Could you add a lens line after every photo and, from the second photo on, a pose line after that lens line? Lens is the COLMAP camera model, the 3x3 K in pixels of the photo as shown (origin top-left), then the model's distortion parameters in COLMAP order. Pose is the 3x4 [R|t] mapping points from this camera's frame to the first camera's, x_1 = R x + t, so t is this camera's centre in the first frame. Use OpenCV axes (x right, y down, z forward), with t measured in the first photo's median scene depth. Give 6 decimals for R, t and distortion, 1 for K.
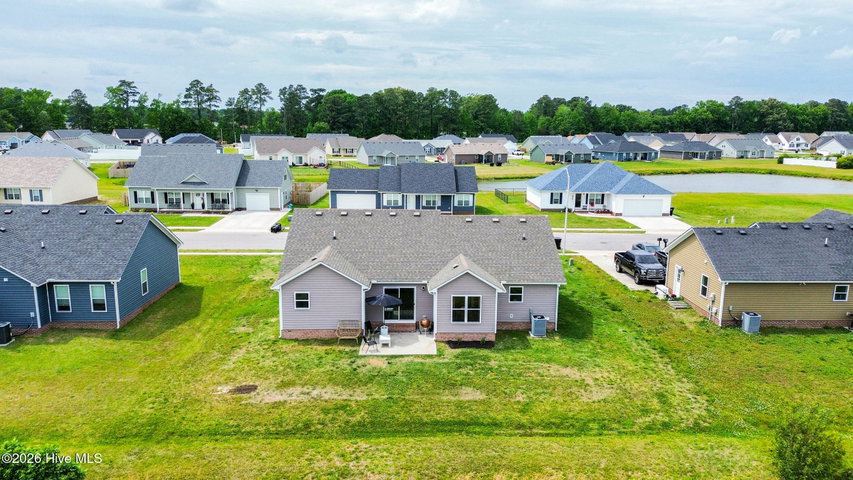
lens RADIAL K [[601.5, 0, 426.5], [0, 601.5, 240.0], [0, 0, 1]] dist [0.072340, -0.079066]
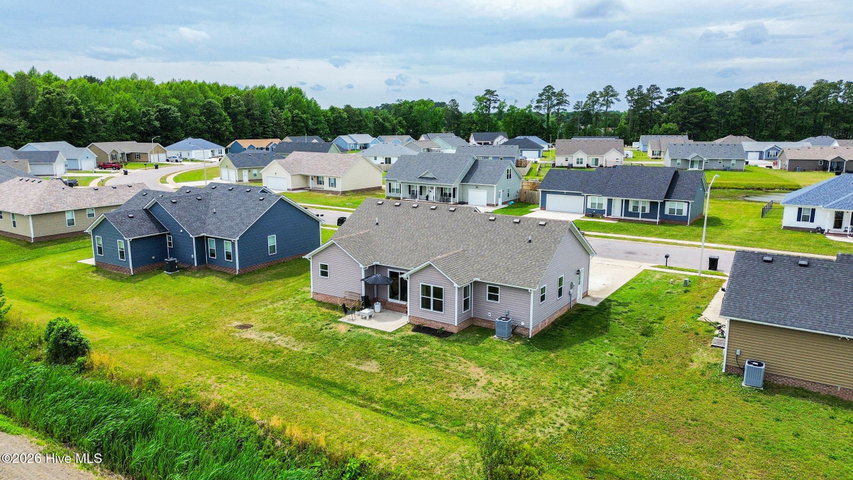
lens RADIAL K [[601.5, 0, 426.5], [0, 601.5, 240.0], [0, 0, 1]] dist [0.072340, -0.079066]
pose [[0.819069, 0.100604, -0.564805, 0.450056], [-0.102816, 0.994306, 0.028005, -0.011227], [0.564406, 0.035133, 0.824749, 0.077588]]
